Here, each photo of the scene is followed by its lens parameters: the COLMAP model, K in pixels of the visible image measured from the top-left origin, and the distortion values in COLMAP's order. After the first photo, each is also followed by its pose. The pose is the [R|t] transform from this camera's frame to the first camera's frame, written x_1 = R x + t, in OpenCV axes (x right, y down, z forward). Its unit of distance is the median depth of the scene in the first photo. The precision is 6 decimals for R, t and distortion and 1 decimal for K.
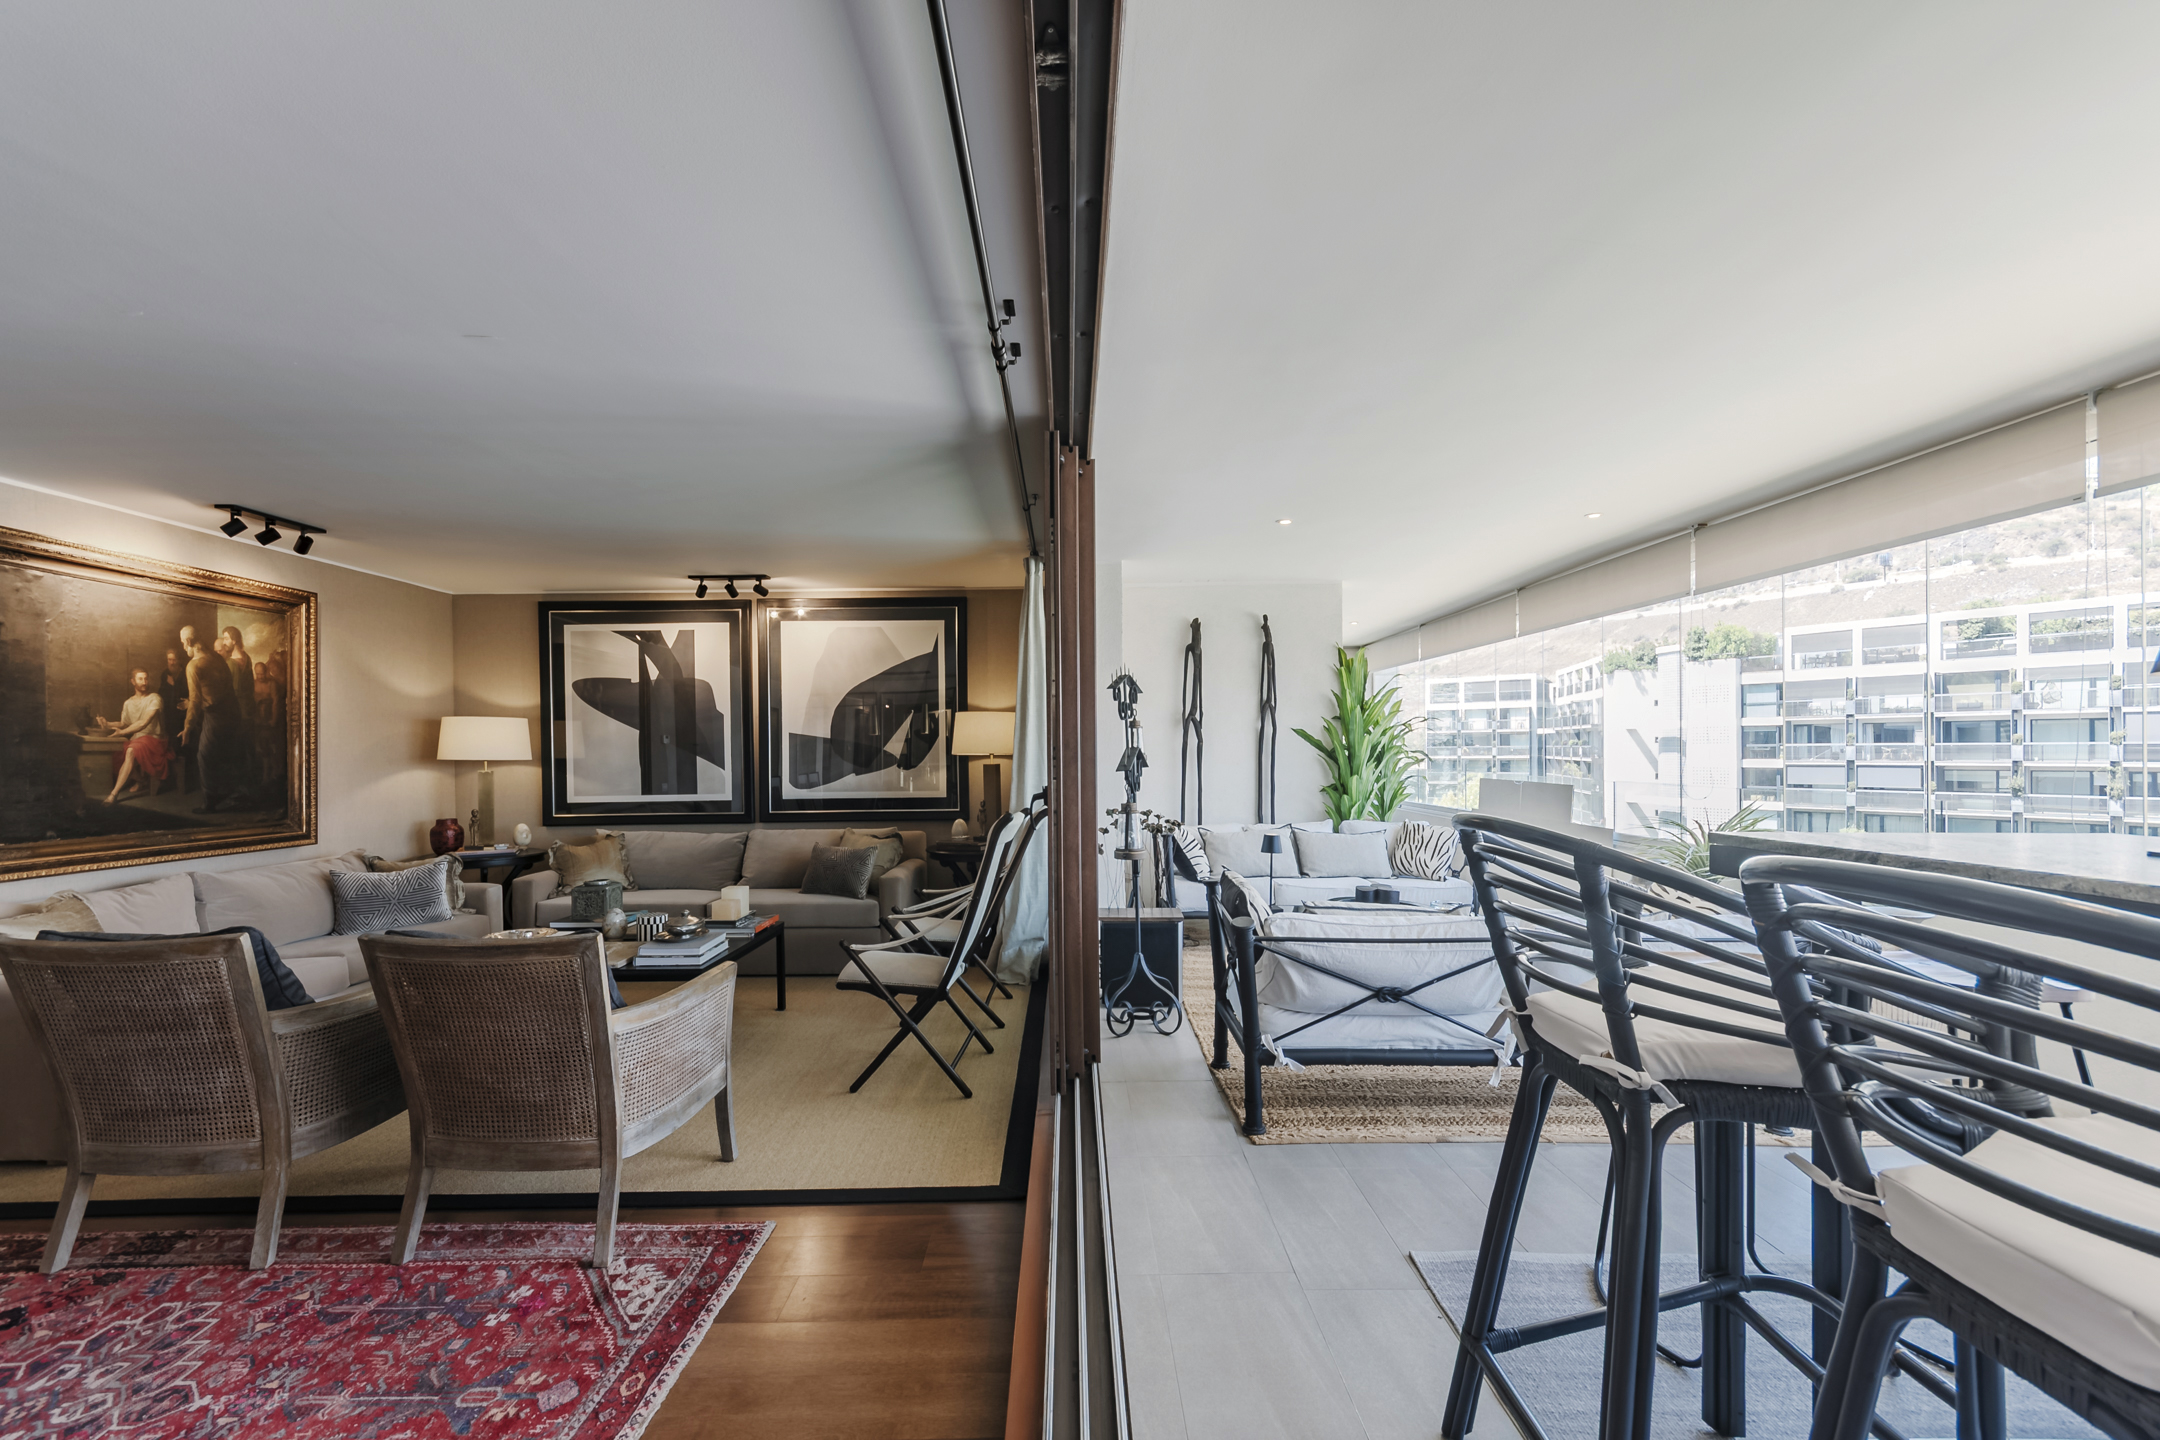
lens RADIAL K [[940.4, 0, 1092.0], [0, 940.4, 753.9], [0, 0, 1]] dist [0.013618, -0.004770]
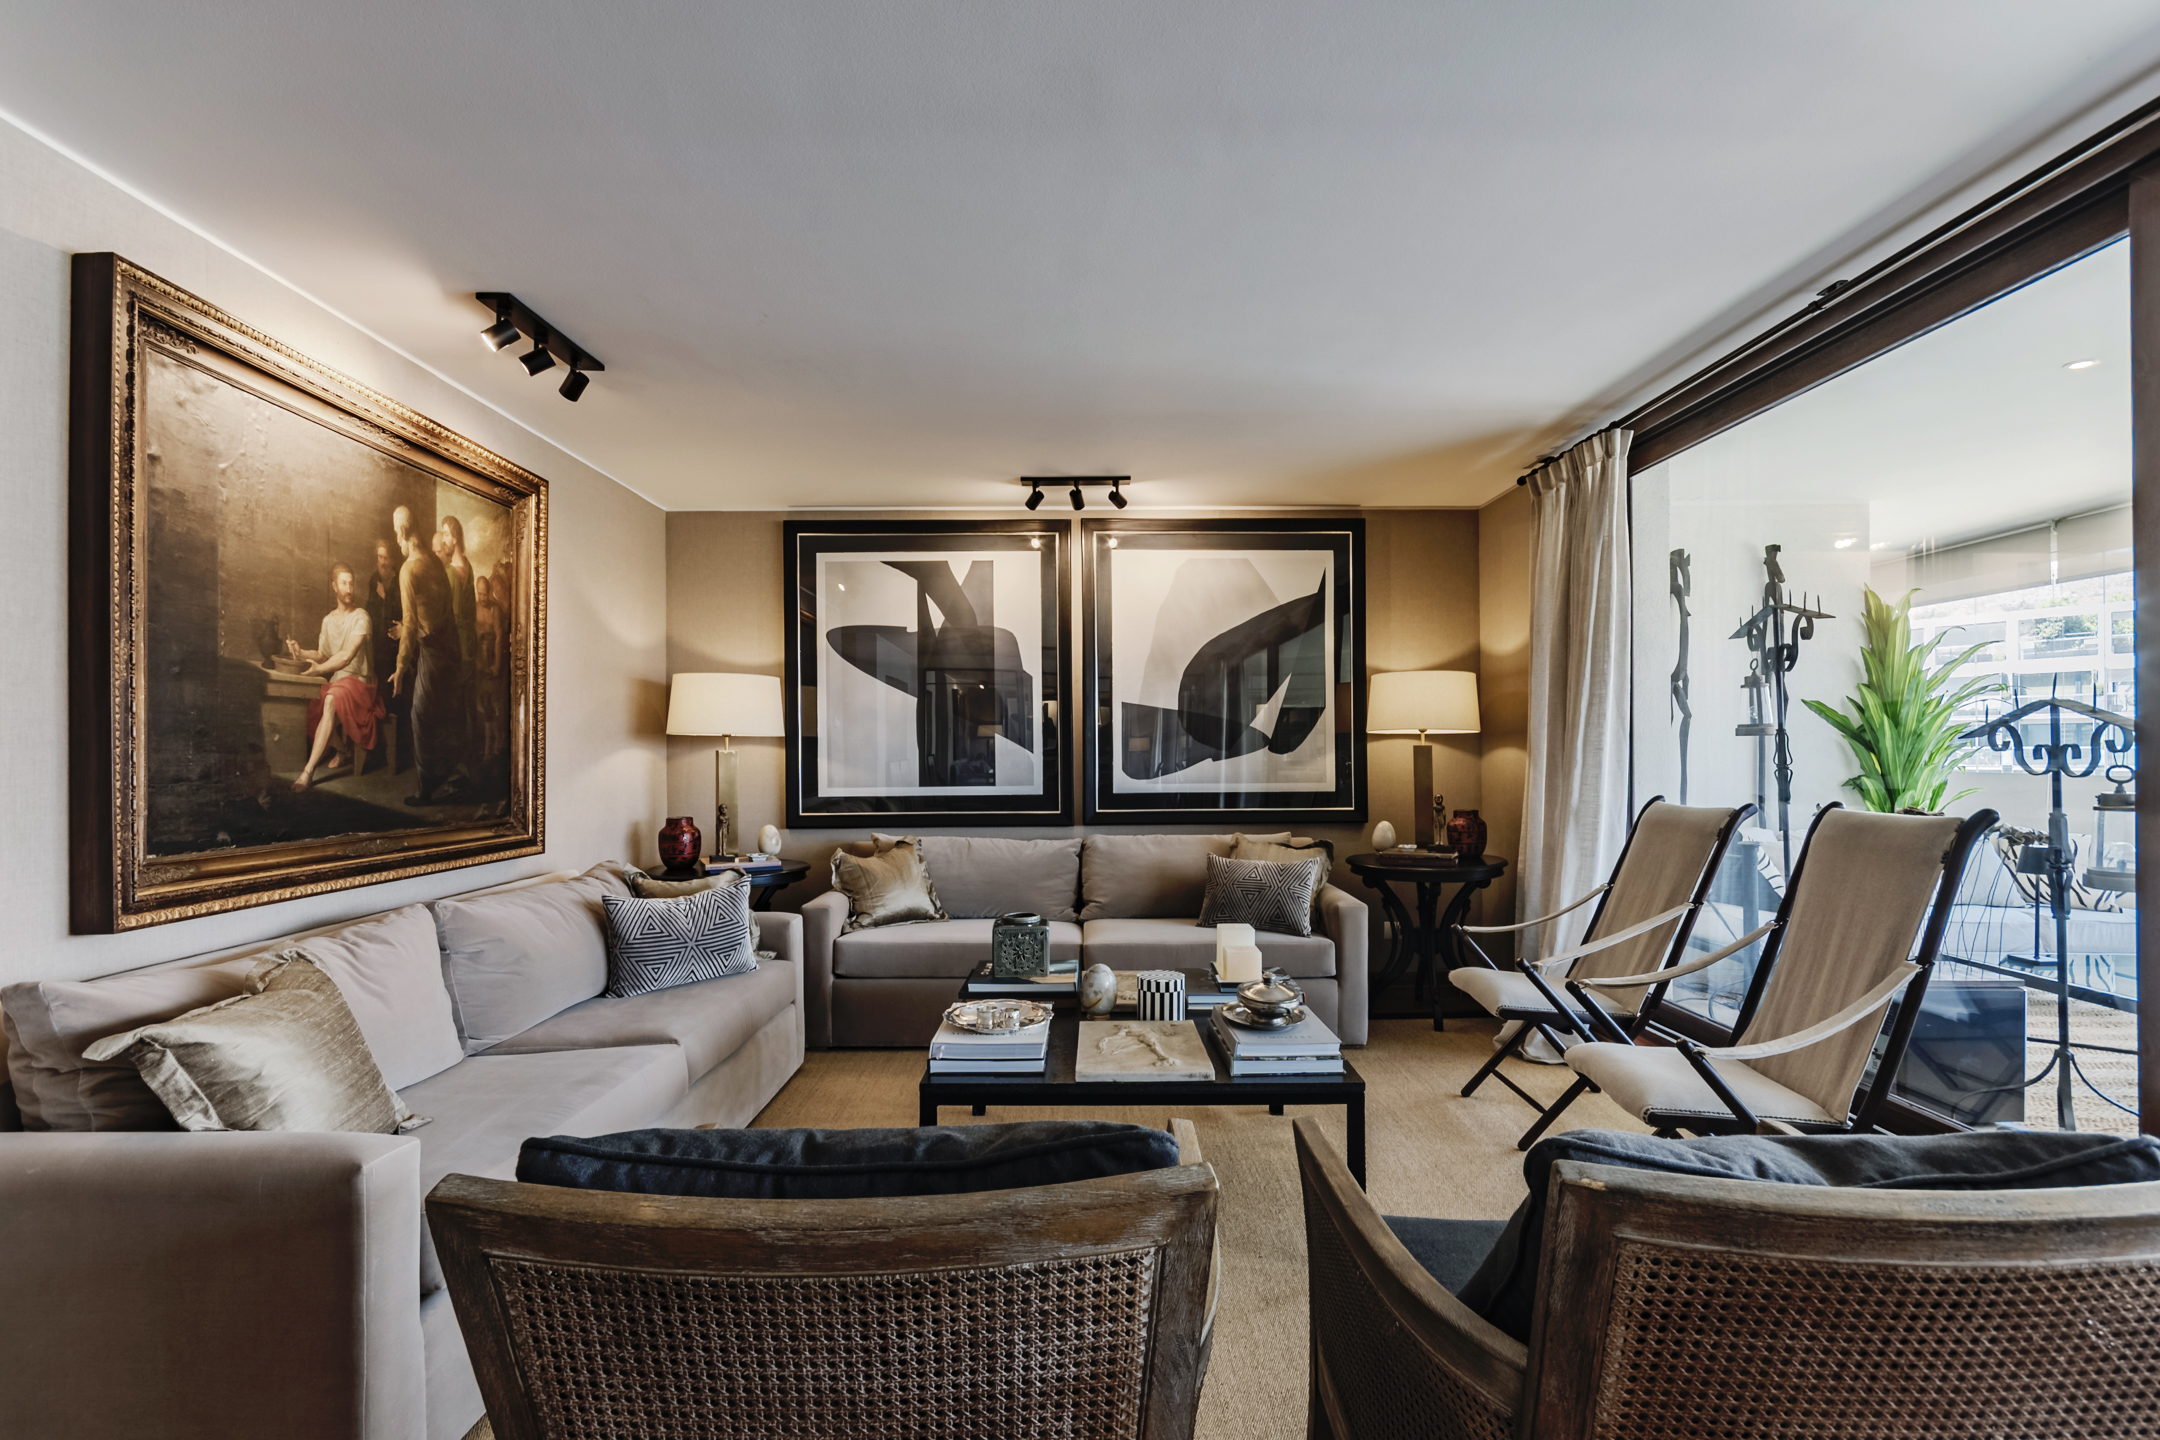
lens RADIAL K [[973.5, 0, 1097.9], [0, 973.5, 746.3], [0, 0, 1]] dist [0.000369, 0.000200]
pose [[0.999988, 0.004755, -0.001422, -0.354408], [-0.004770, 0.999935, -0.010372, 0.020567], [0.001373, 0.010378, 0.999945, 0.257688]]
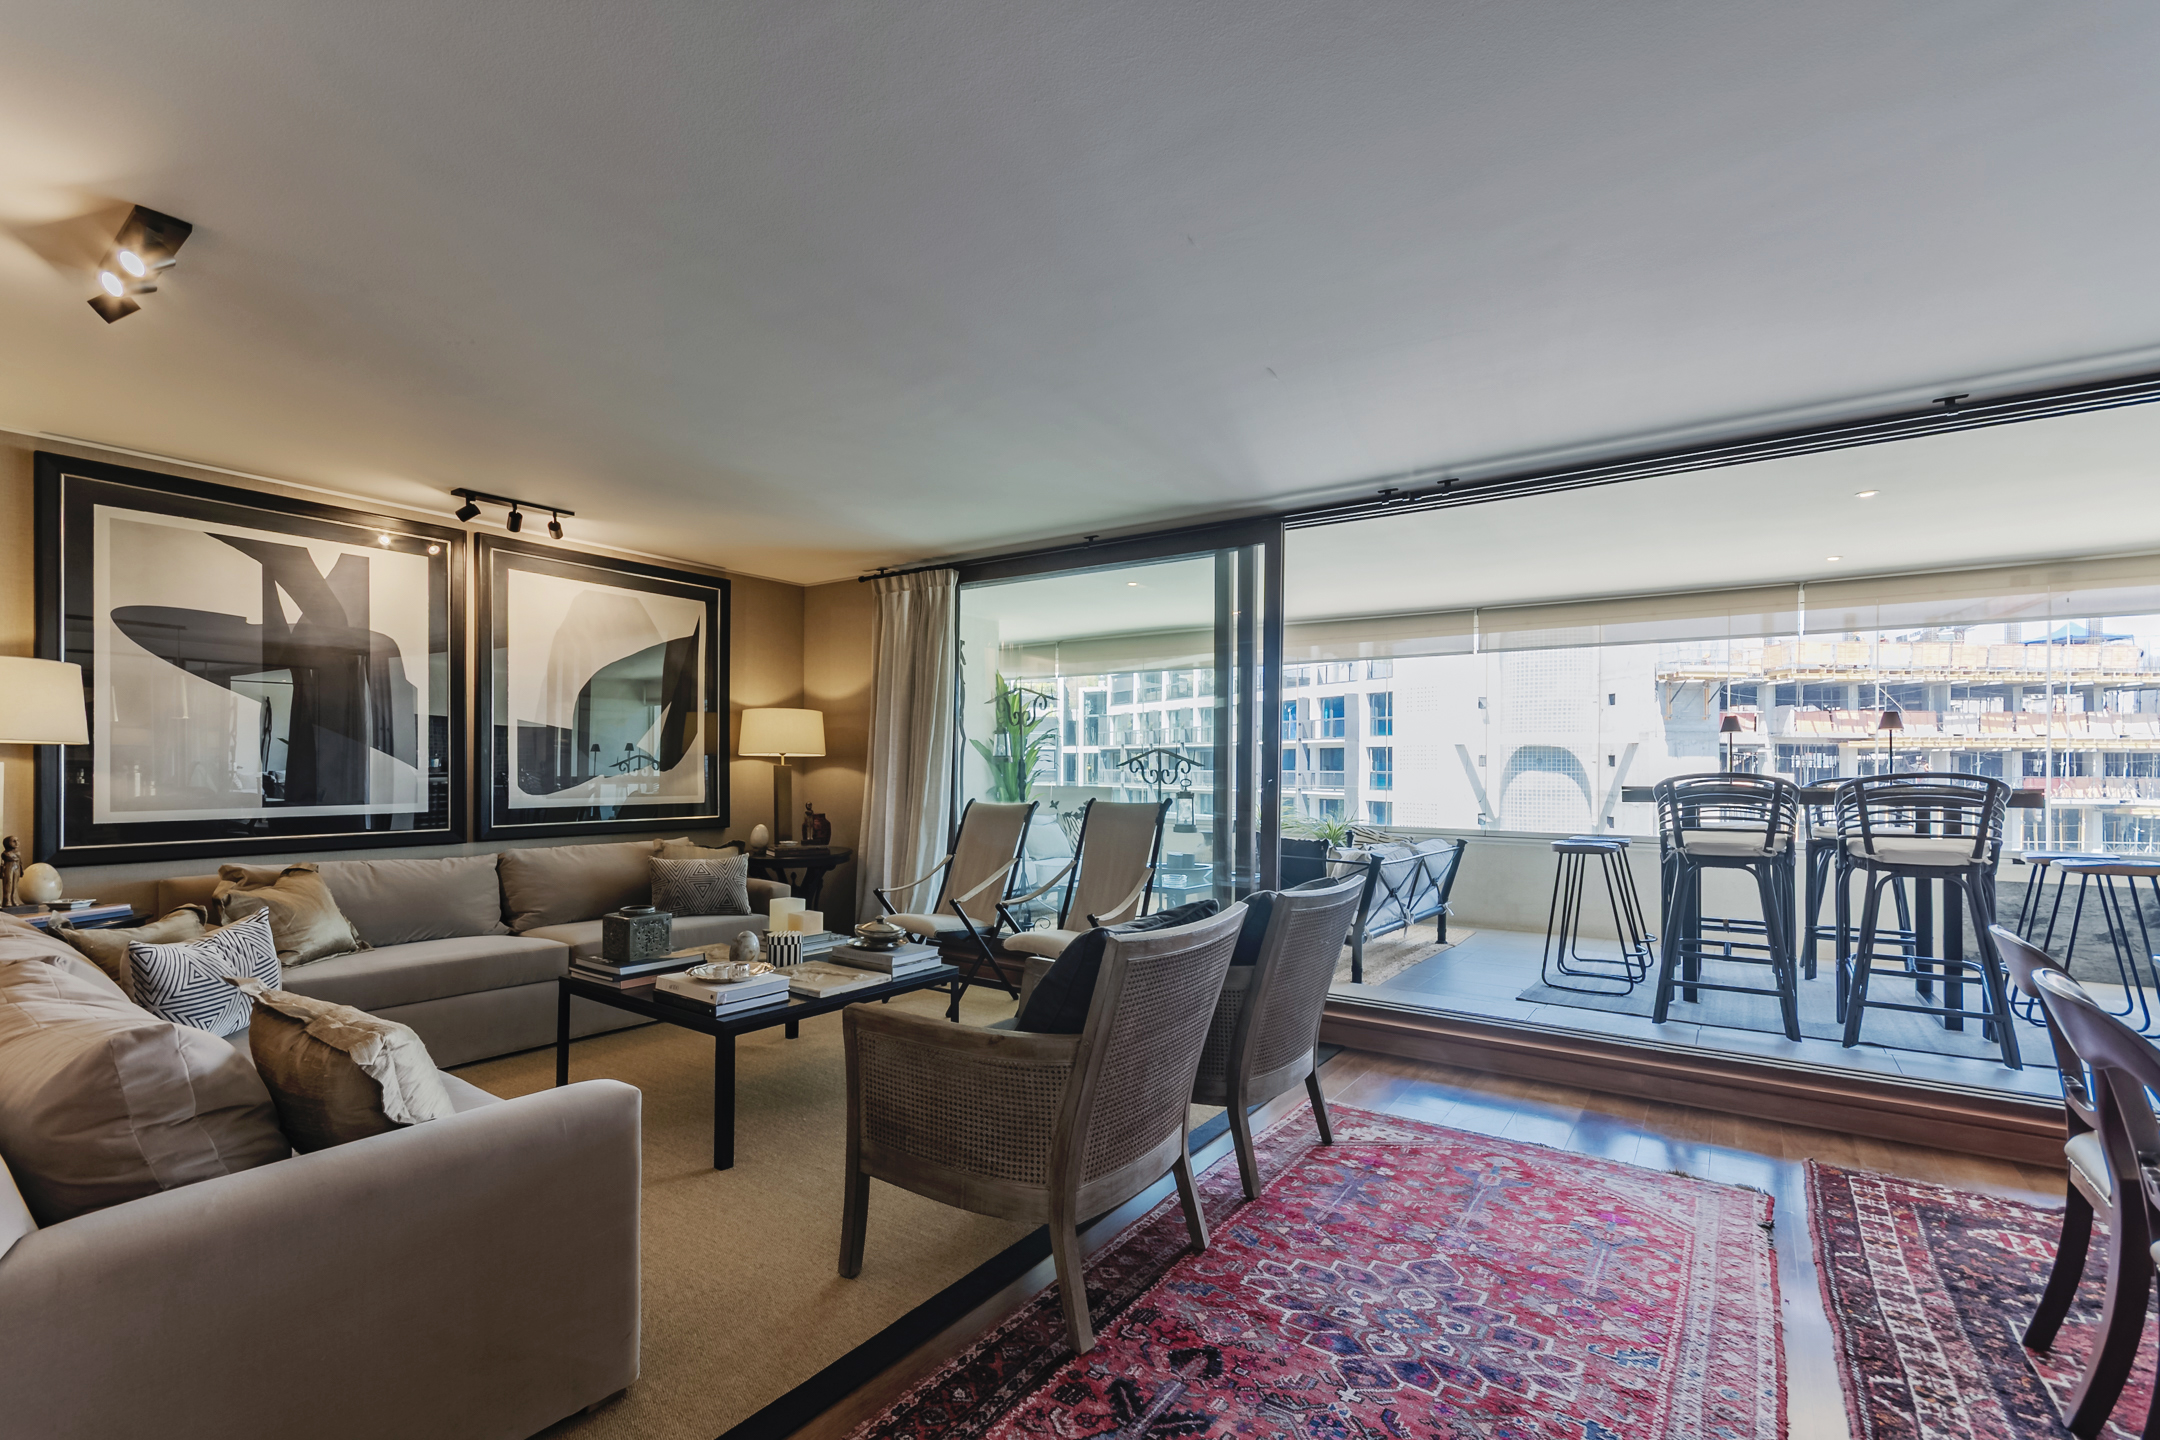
lens RADIAL K [[949.0, 0, 1076.0], [0, 949.0, 769.2], [0, 0, 1]] dist [0.001146, 0.000456]
pose [[0.589298, 0.012082, 0.807825, -0.698702], [-0.005998, 0.999926, -0.010580, 0.023164], [-0.807893, 0.001389, 0.589327, 0.209304]]
